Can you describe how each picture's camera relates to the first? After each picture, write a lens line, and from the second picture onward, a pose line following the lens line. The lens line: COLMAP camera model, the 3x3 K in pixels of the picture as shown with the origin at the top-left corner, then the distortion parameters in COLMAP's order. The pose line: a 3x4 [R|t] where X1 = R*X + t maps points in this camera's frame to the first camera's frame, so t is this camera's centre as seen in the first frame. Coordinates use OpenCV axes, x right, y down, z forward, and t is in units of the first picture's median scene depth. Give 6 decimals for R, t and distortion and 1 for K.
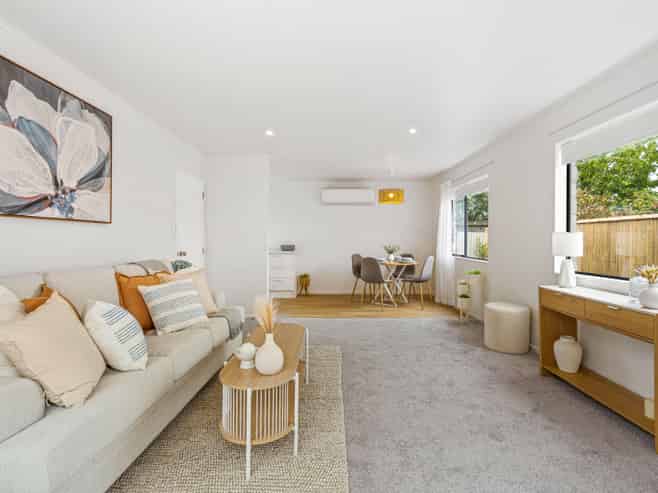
lens RADIAL K [[332.1, 0, 331.6], [0, 332.1, 241.8], [0, 0, 1]] dist [-0.006080, -0.000865]
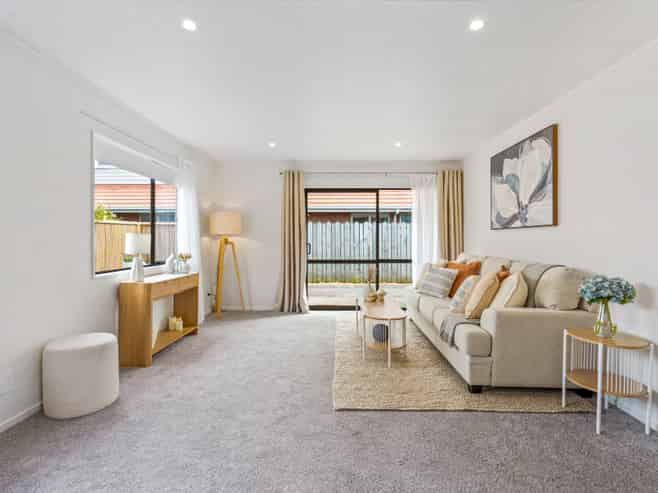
lens RADIAL K [[332.1, 0, 331.6], [0, 332.1, 241.8], [0, 0, 1]] dist [-0.006080, -0.000865]
pose [[-0.999991, -0.001708, 0.003990, 0.045152], [-0.001650, 0.999894, 0.014499, -0.021635], [-0.004014, 0.014492, -0.999887, 2.462522]]
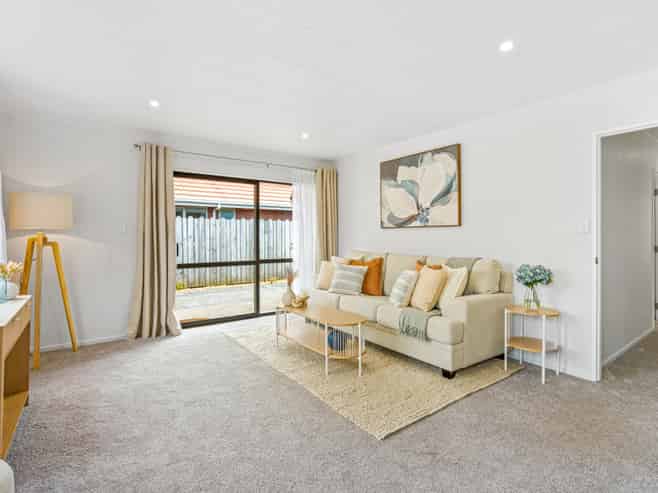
lens RADIAL K [[337.4, 0, 331.9], [0, 337.4, 237.0], [0, 0, 1]] dist [-0.003119, -0.000061]
pose [[-0.796707, 0.000657, -0.604366, 0.631674], [-0.003884, 0.999973, 0.006208, -0.022123], [0.604354, 0.007294, -0.796683, 2.092483]]
